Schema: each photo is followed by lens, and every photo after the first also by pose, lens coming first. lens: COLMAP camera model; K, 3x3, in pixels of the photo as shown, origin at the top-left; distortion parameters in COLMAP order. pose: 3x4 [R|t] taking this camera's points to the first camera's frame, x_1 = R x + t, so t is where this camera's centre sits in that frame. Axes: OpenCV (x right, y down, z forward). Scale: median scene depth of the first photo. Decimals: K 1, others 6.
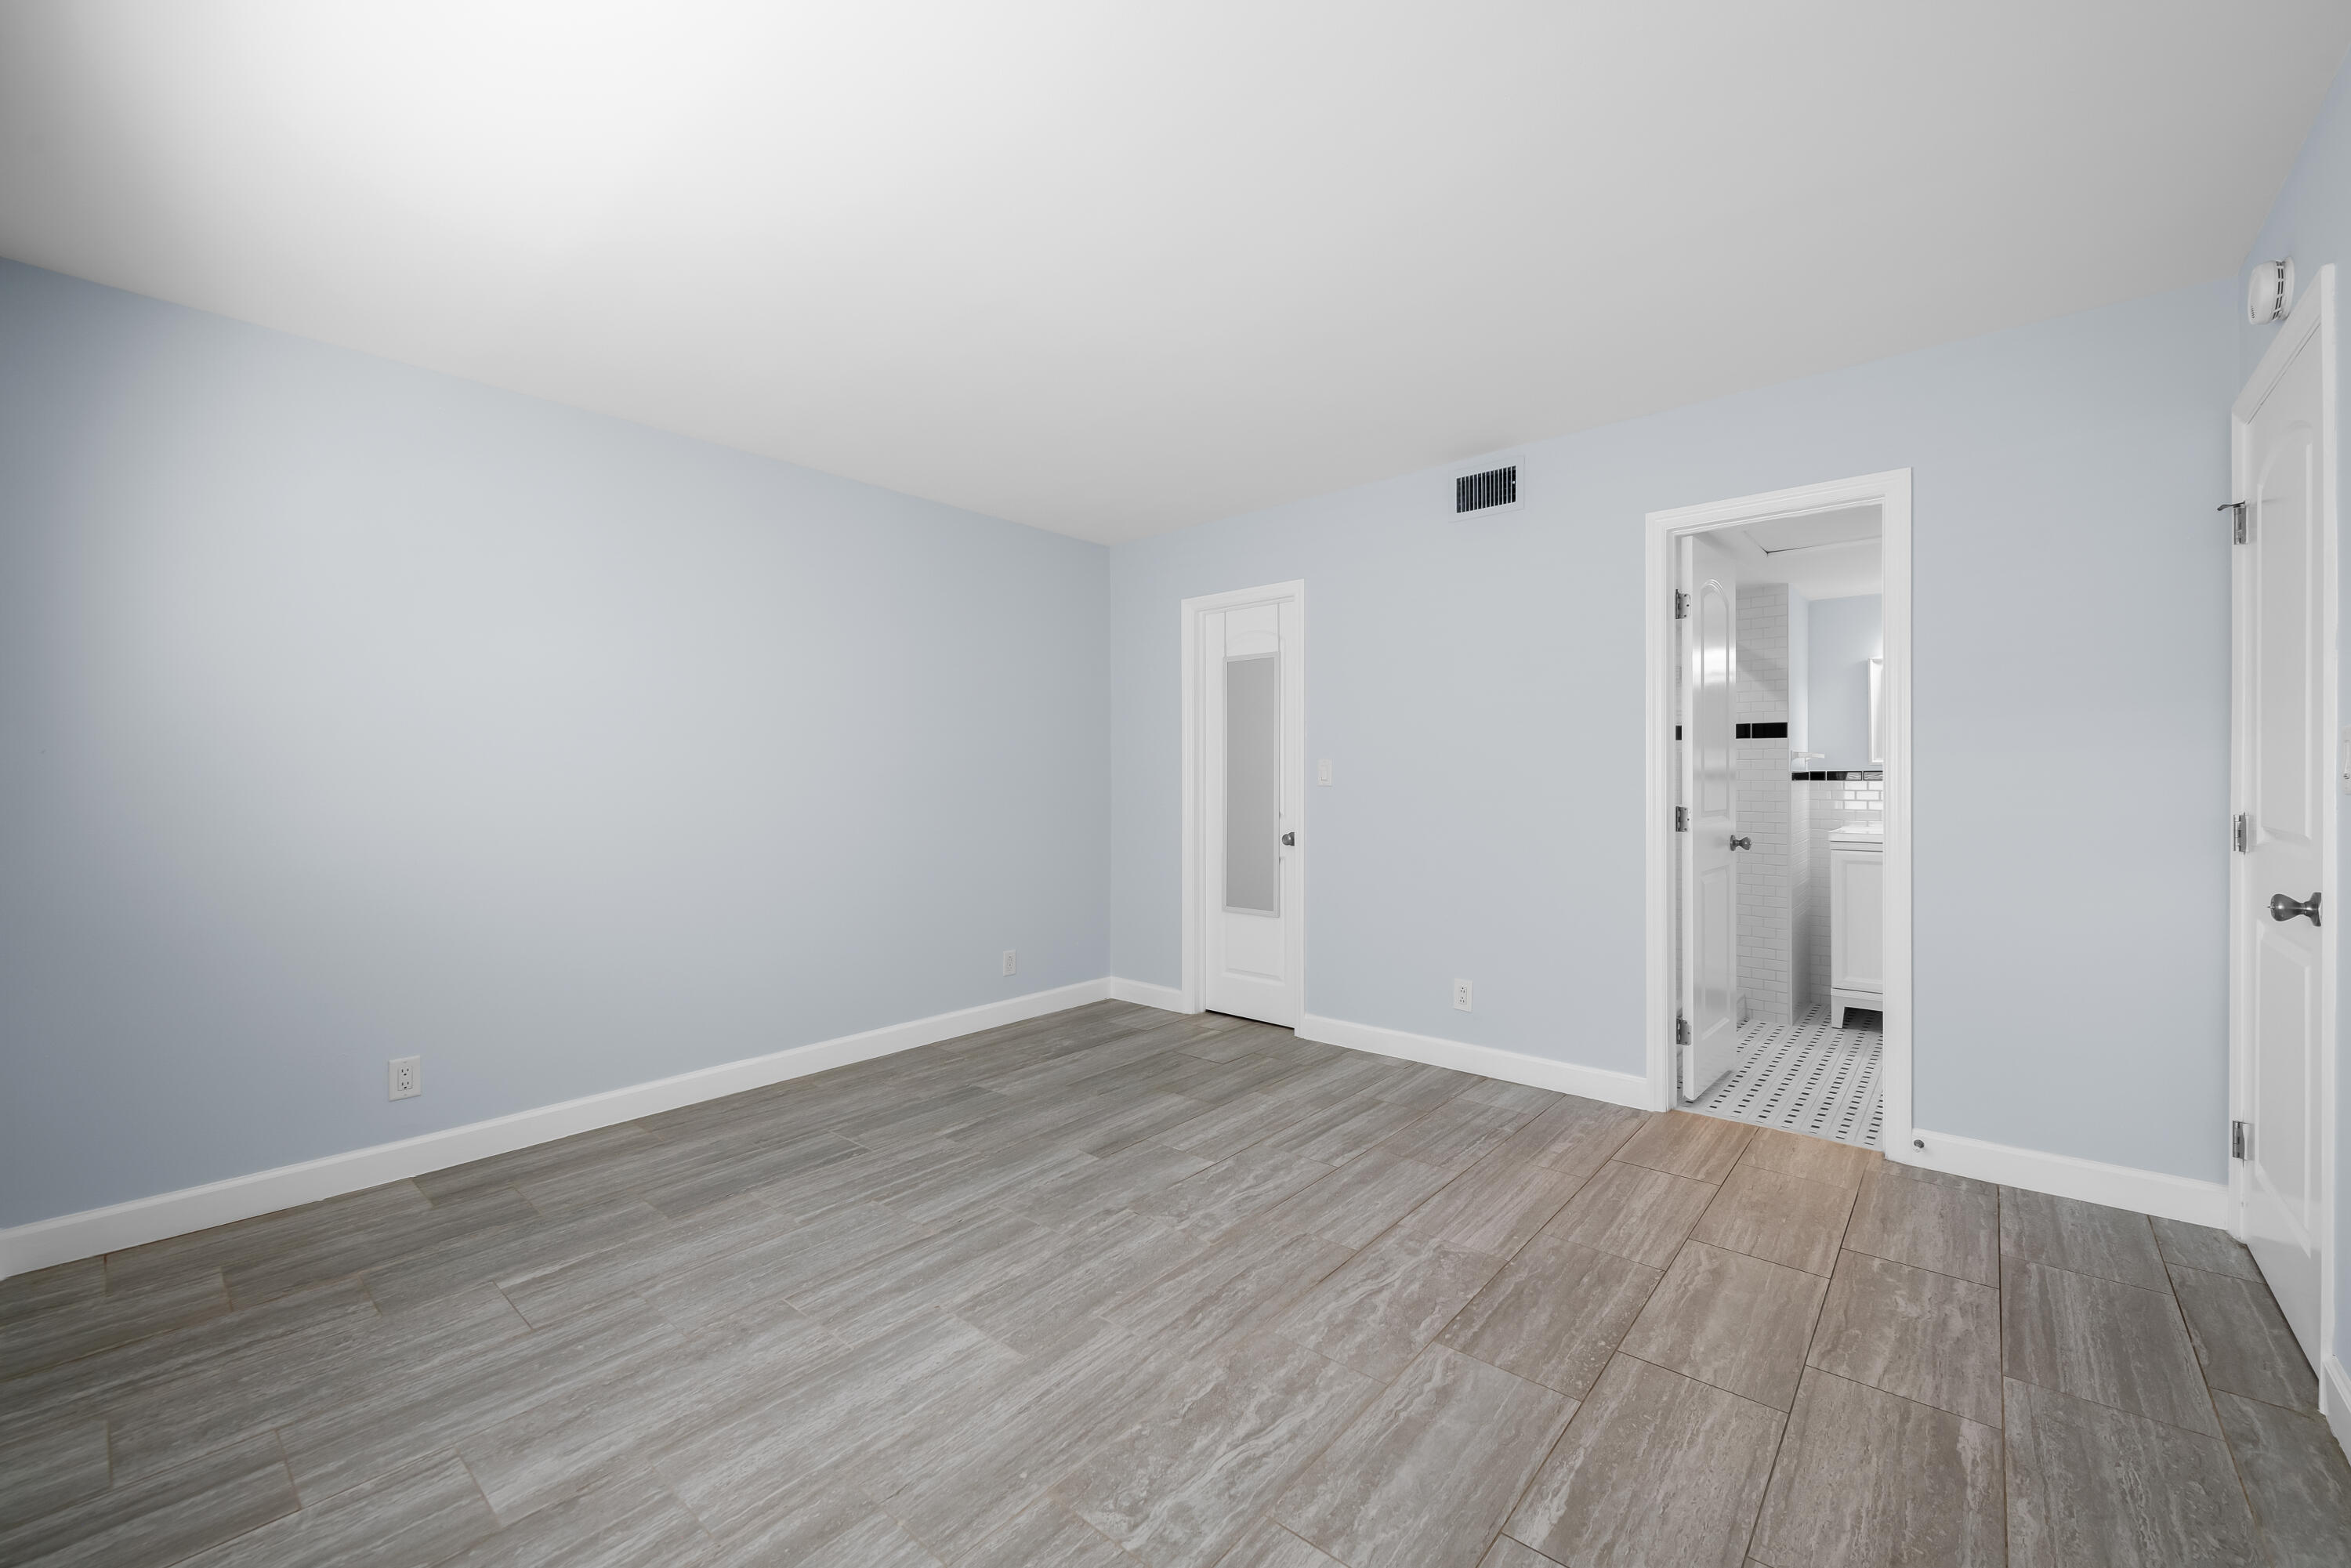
lens RADIAL K [[942.9, 0, 1185.0], [0, 942.9, 777.6], [0, 0, 1]] dist [-0.002934, -0.000732]
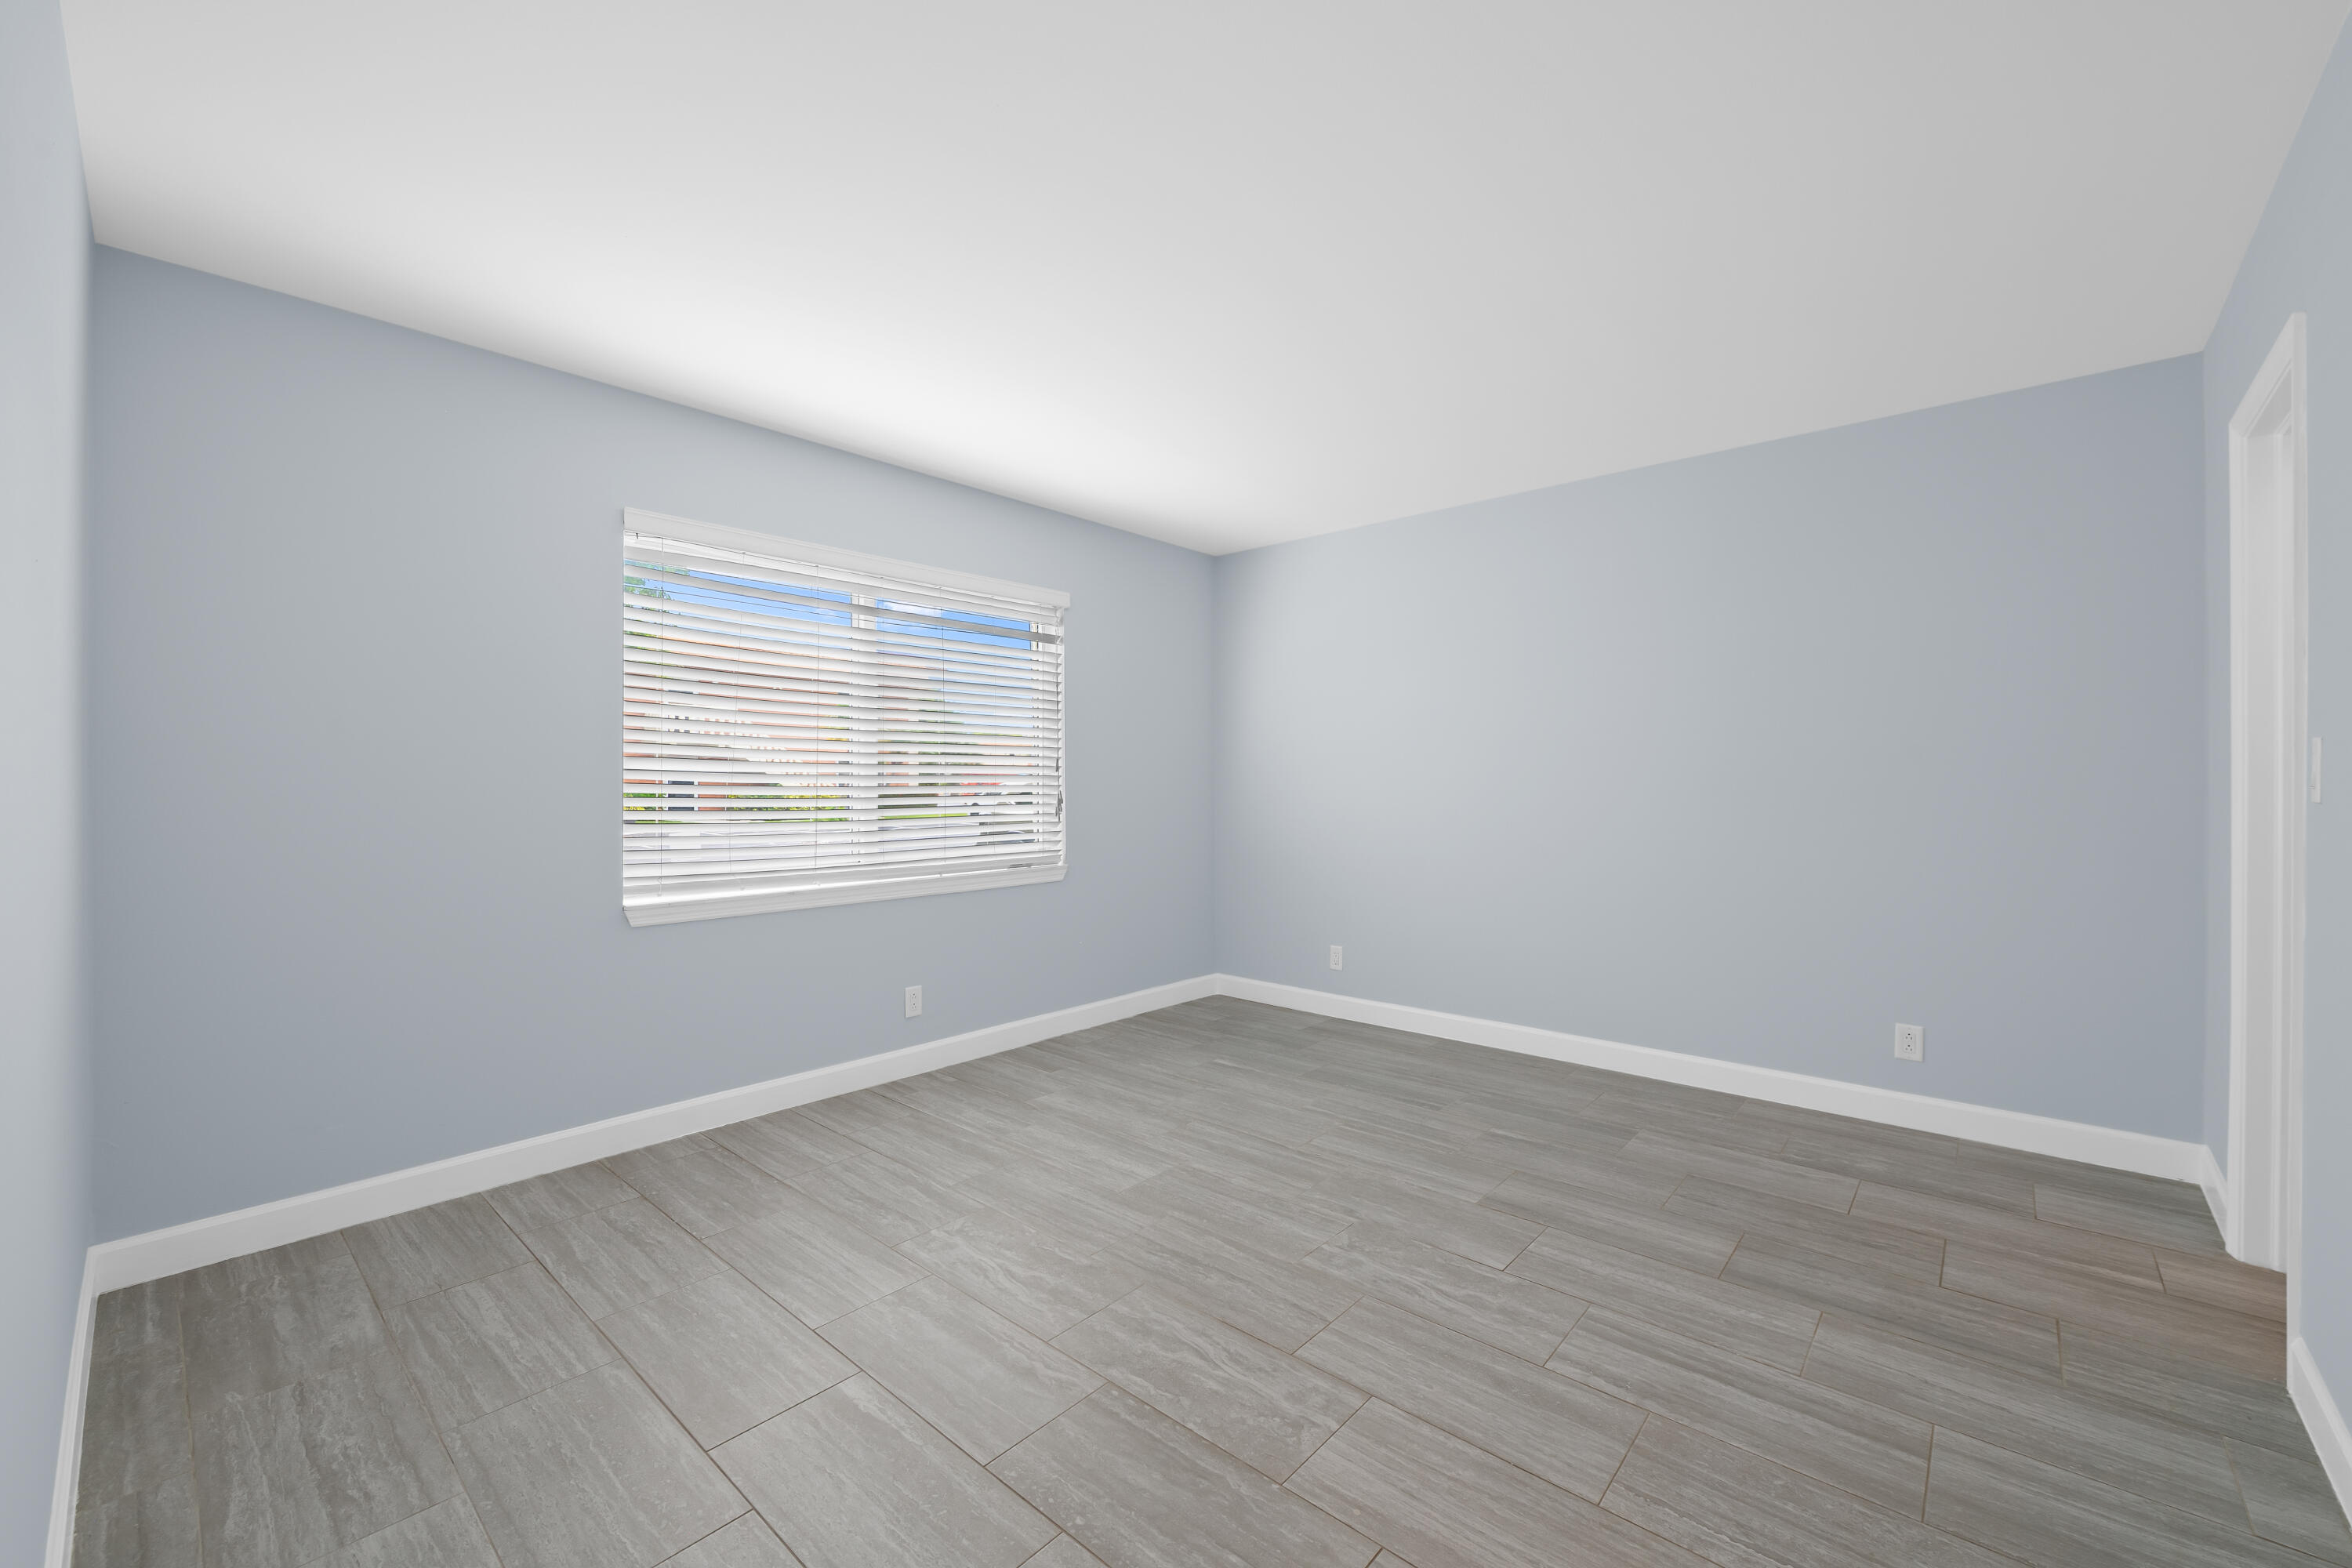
lens RADIAL K [[943.3, 0, 1185.5], [0, 943.3, 777.6], [0, 0, 1]] dist [-0.002934, -0.000732]
pose [[-0.025243, 0.003927, -0.999674, 0.897105], [0.002921, 0.999988, 0.003855, -0.006559], [0.999677, -0.002823, -0.025255, 0.823586]]
